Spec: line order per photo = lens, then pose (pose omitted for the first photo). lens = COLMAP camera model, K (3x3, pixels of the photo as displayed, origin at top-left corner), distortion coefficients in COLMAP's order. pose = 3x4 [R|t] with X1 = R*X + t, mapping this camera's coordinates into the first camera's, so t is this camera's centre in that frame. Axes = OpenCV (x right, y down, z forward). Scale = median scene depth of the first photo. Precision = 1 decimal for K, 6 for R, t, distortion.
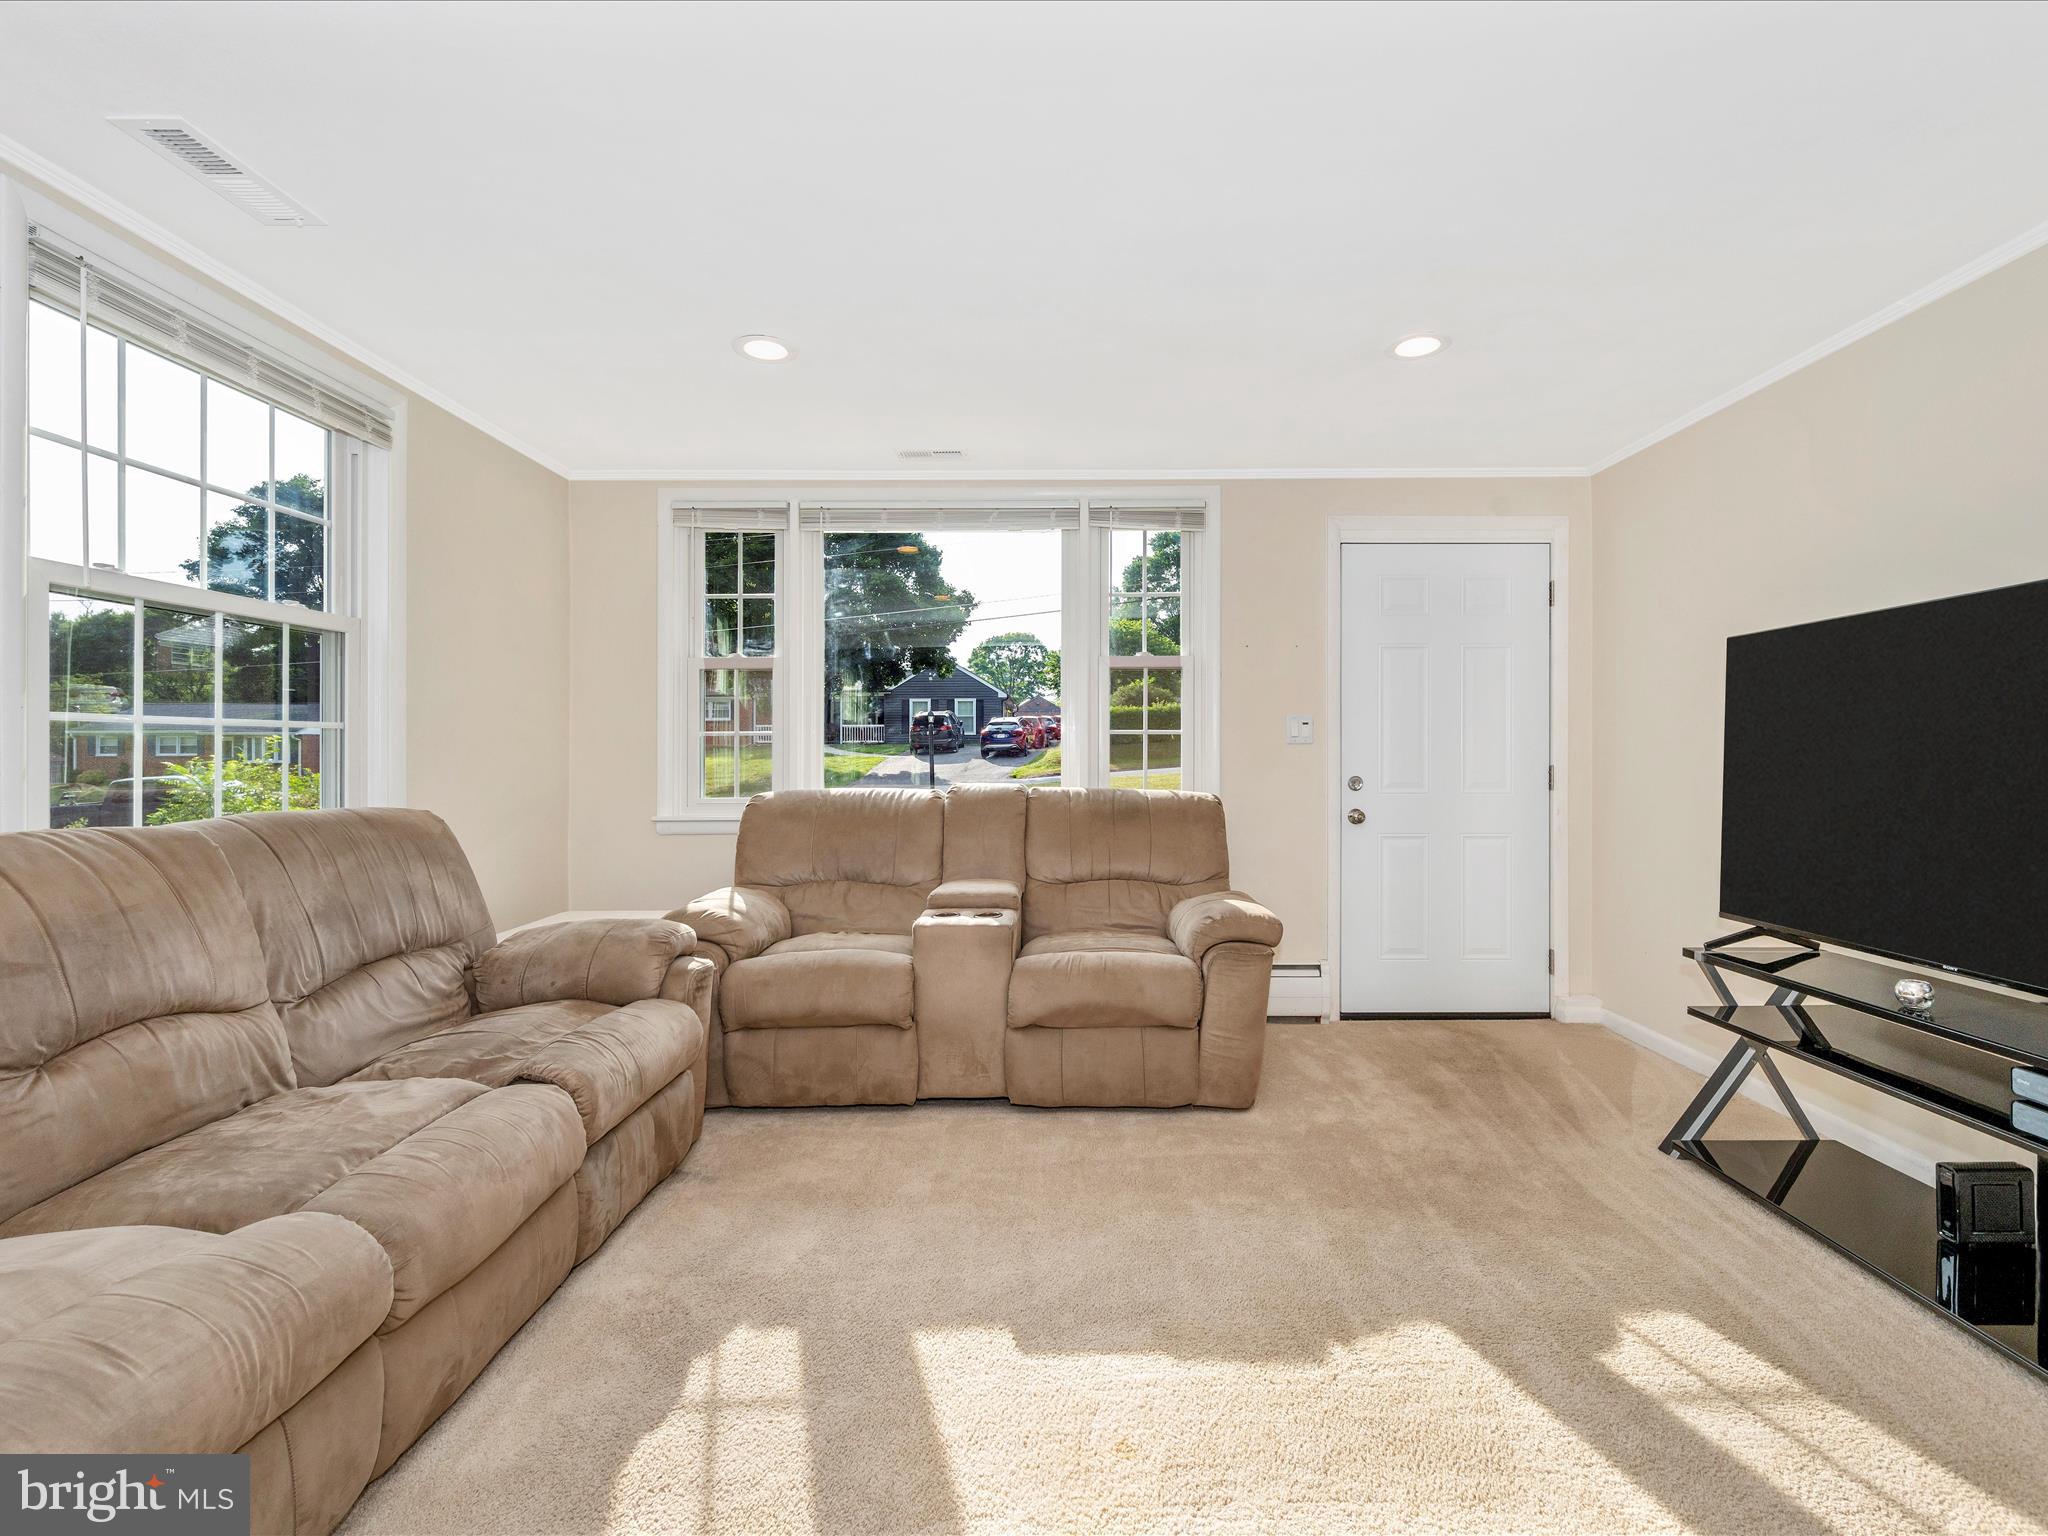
lens RADIAL K [[938.9, 0, 1056.2], [0, 938.9, 751.3], [0, 0, 1]] dist [0.004466, -0.001482]
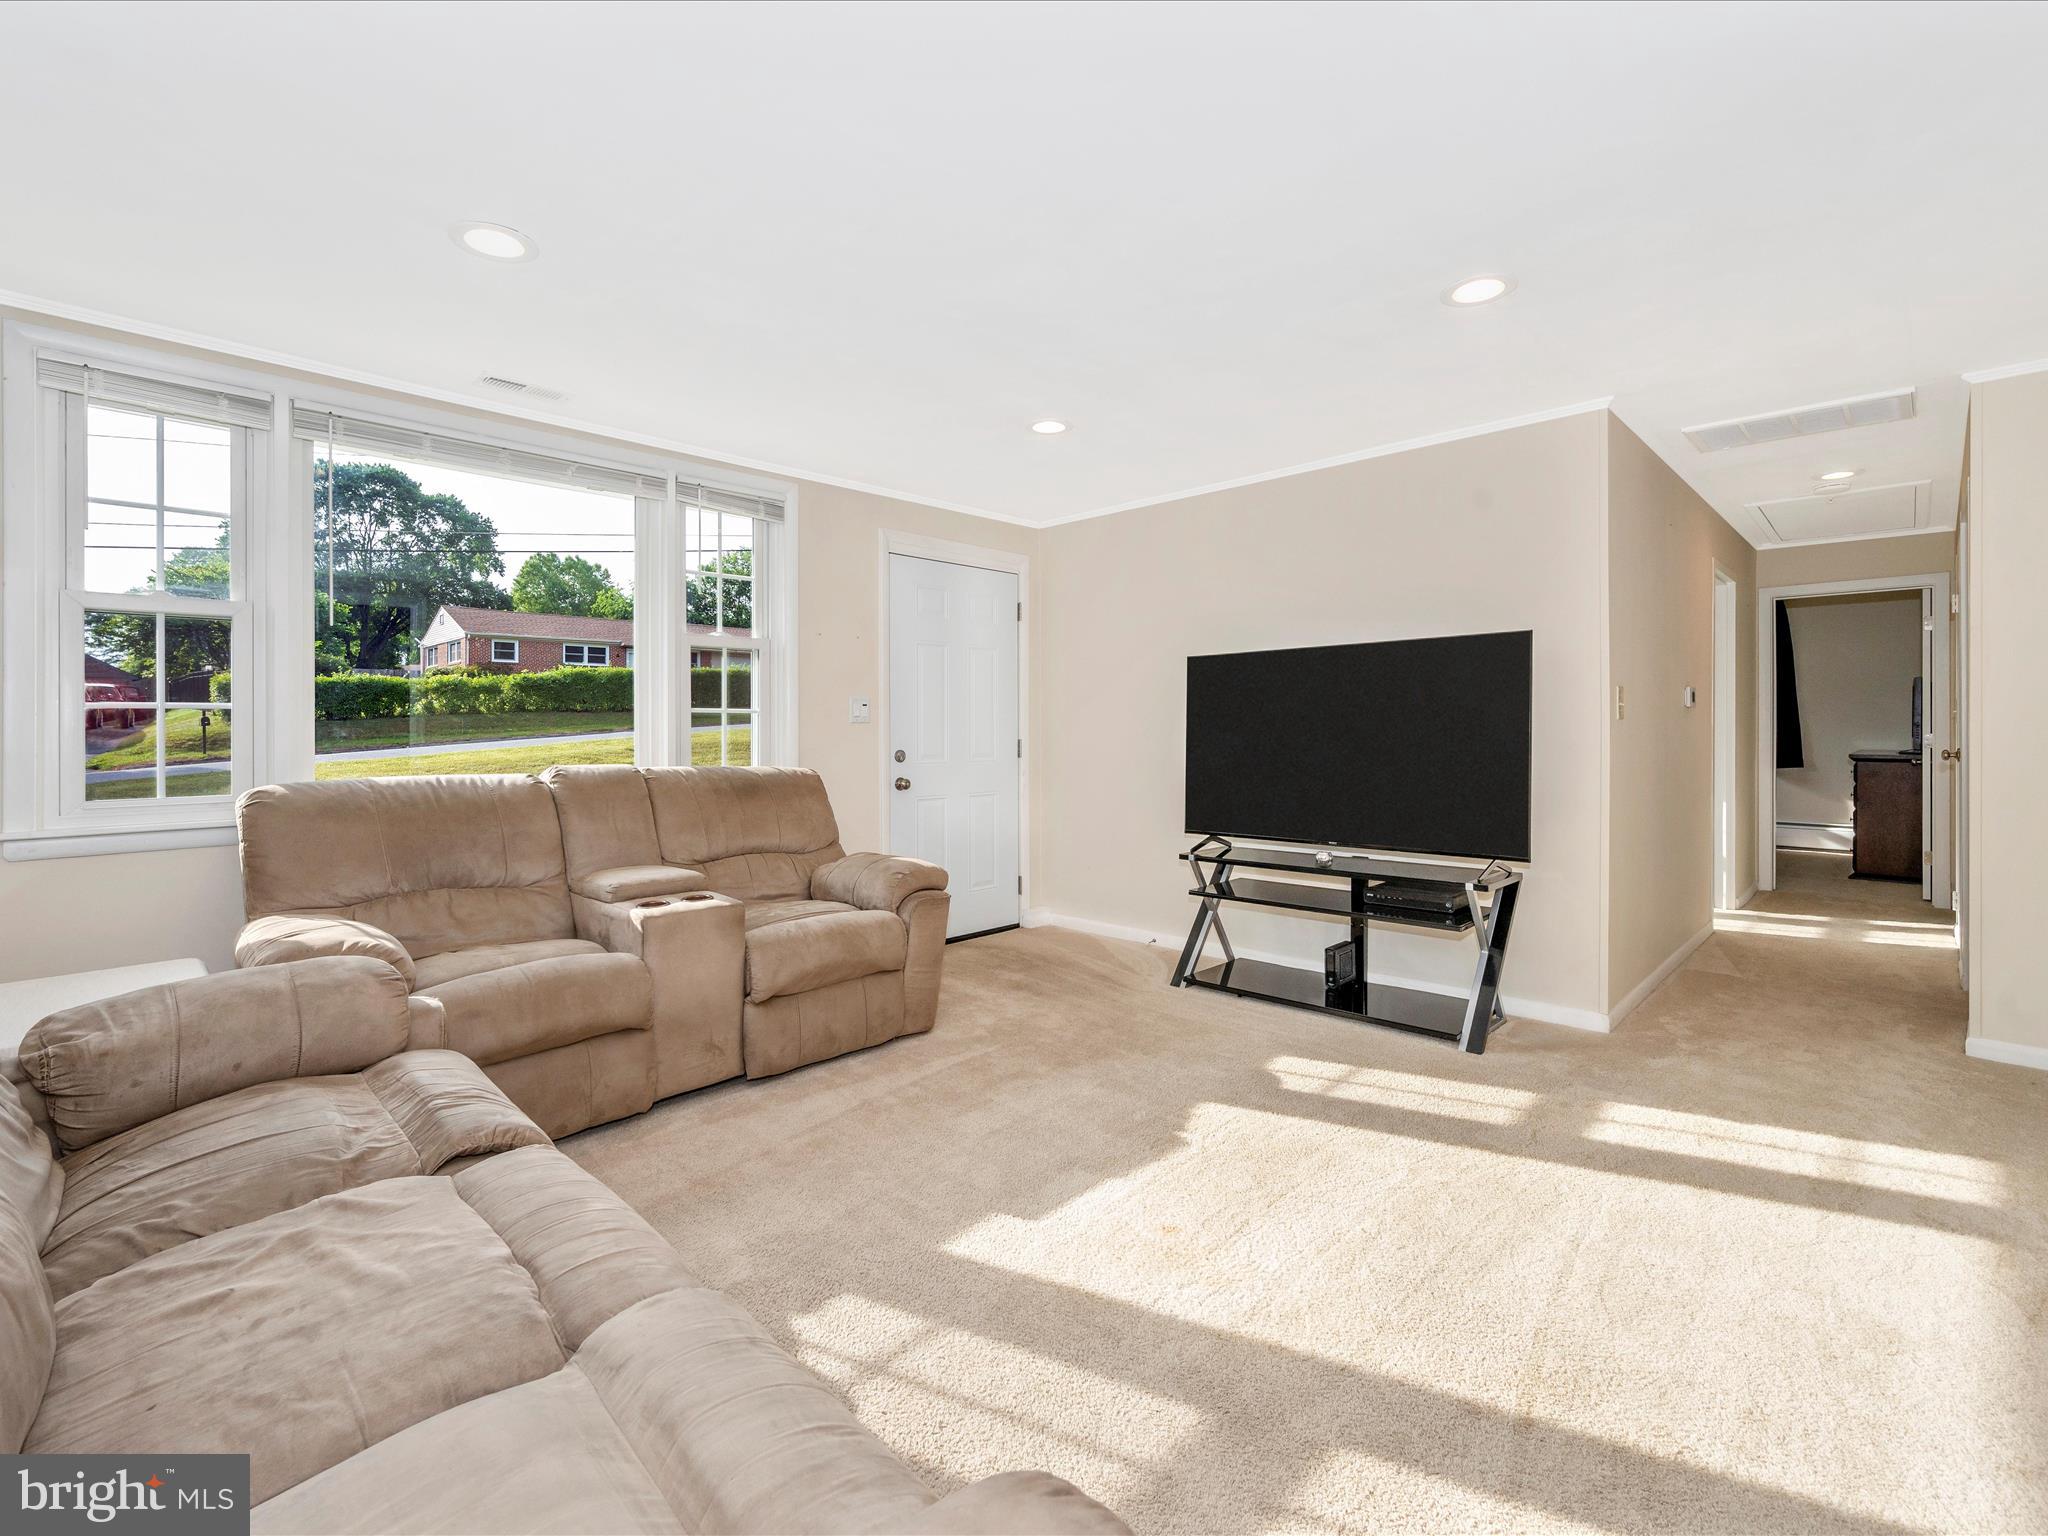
lens RADIAL K [[895.9, 0, 1040.9], [0, 895.9, 735.9], [0, 0, 1]] dist [0.003433, -0.001003]
pose [[0.704948, -0.006876, 0.709225, -0.503566], [0.003216, 0.999974, 0.006498, 0.002435], [-0.709251, -0.002300, 0.704952, 0.103711]]
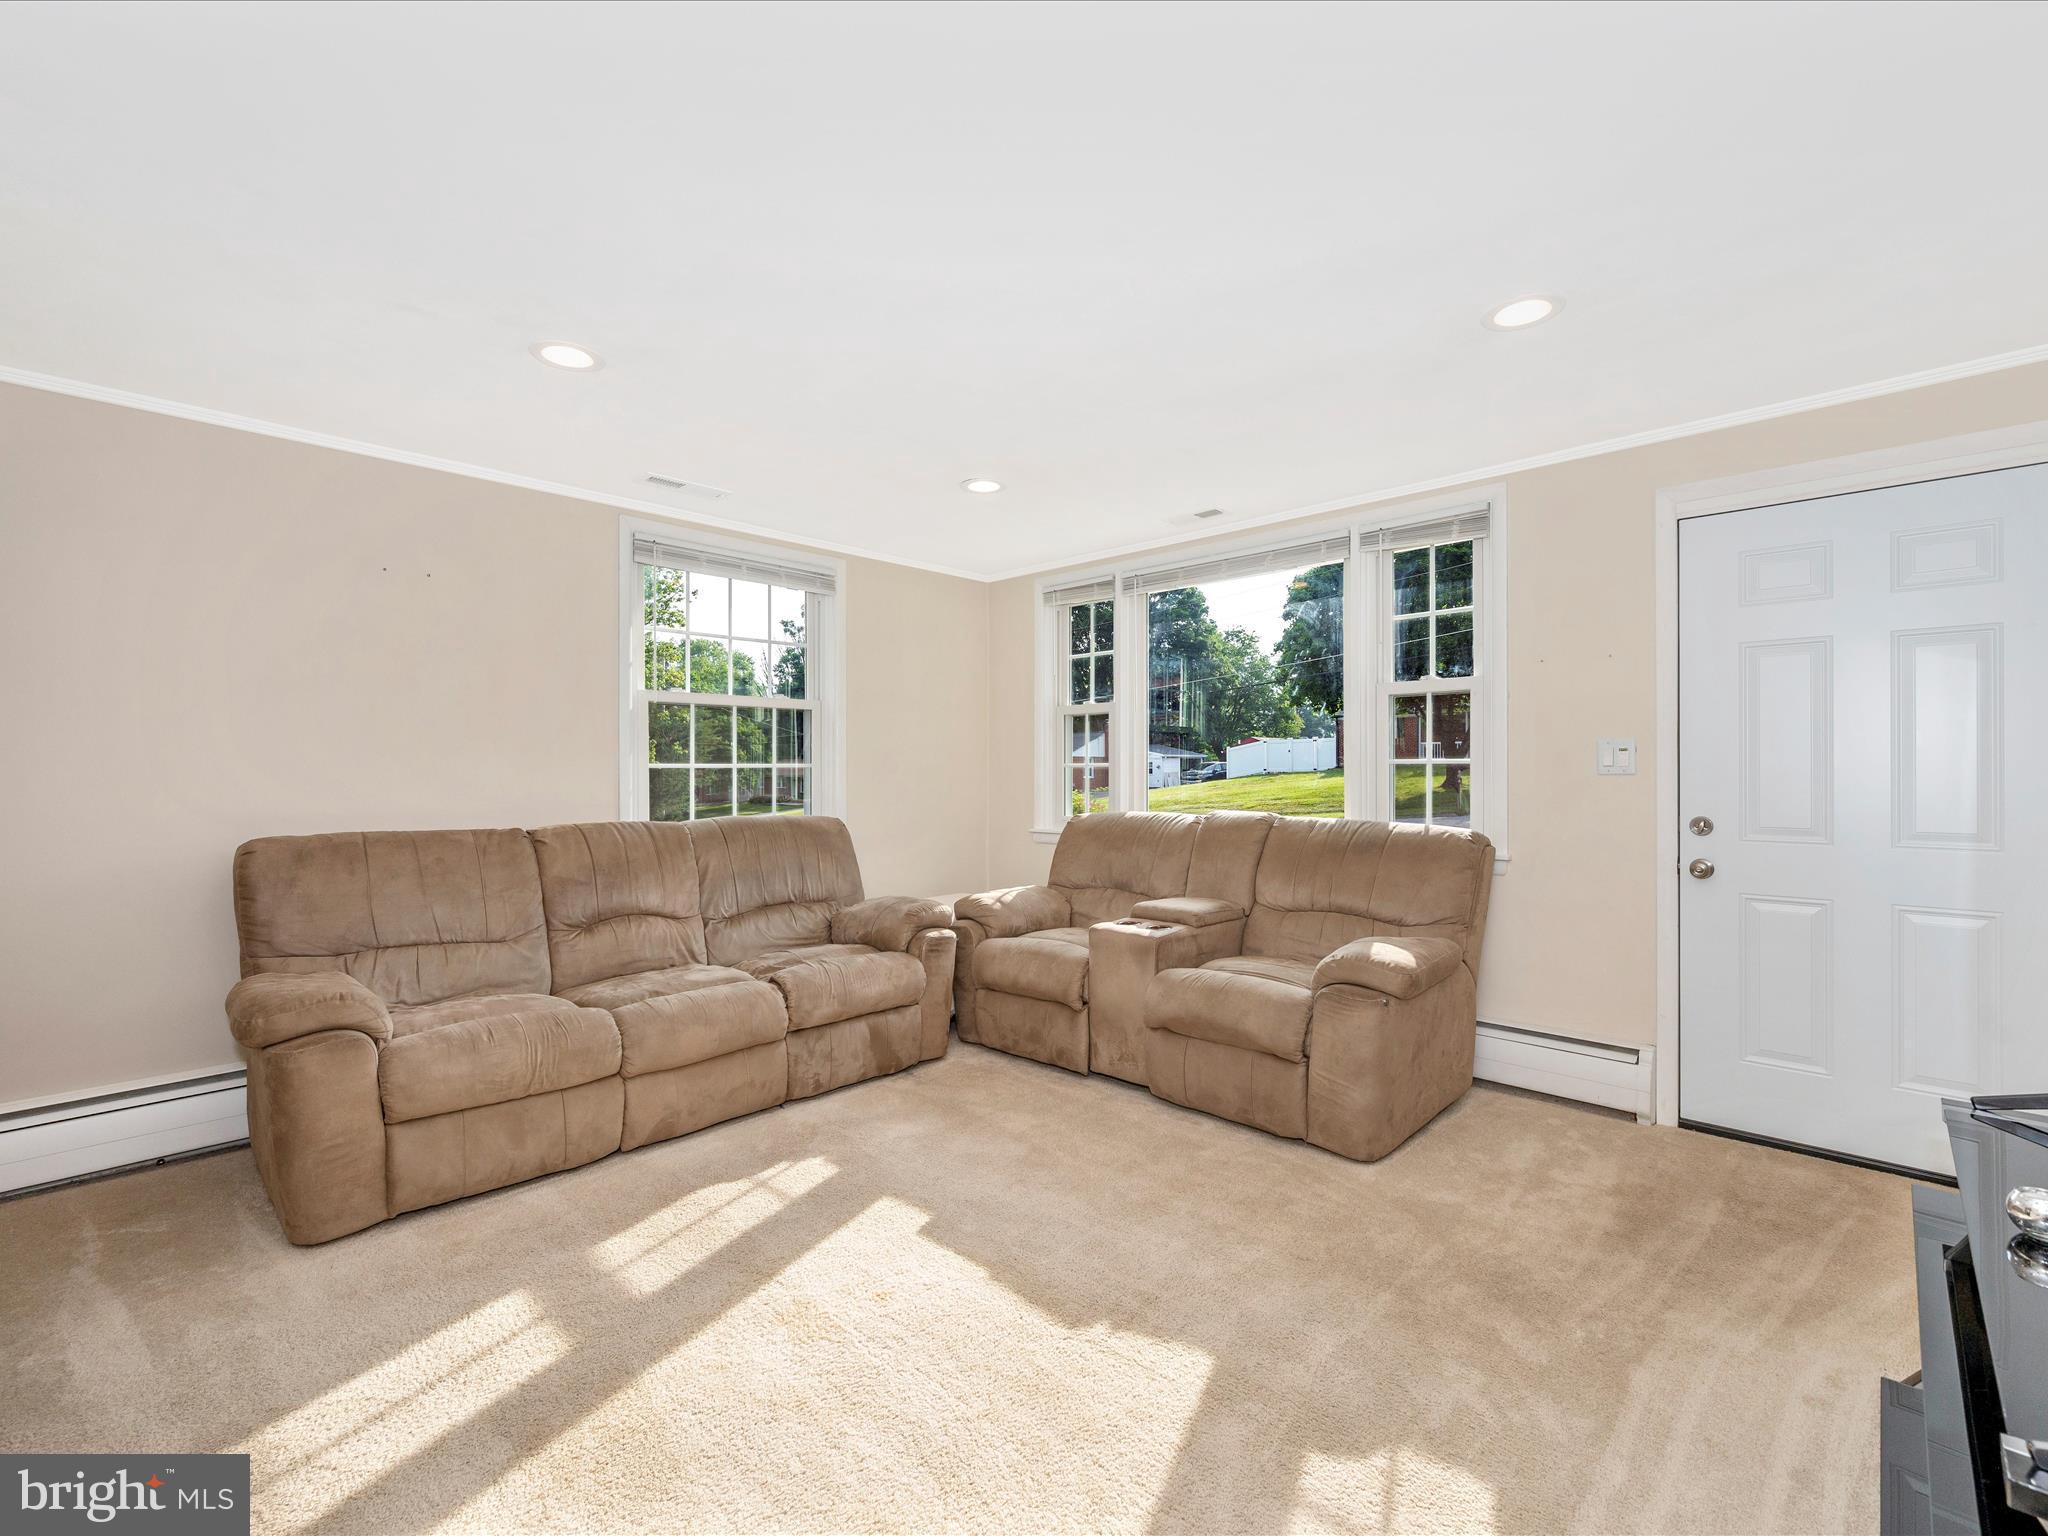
lens RADIAL K [[895.9, 0, 992.0], [0, 895.9, 771.5], [0, 0, 1]] dist [0.003433, -0.001003]
pose [[0.715359, -0.001373, -0.698755, 0.575174], [0.002834, 0.999996, 0.000937, -0.018049], [0.698751, -0.002650, 0.715360, 0.086694]]
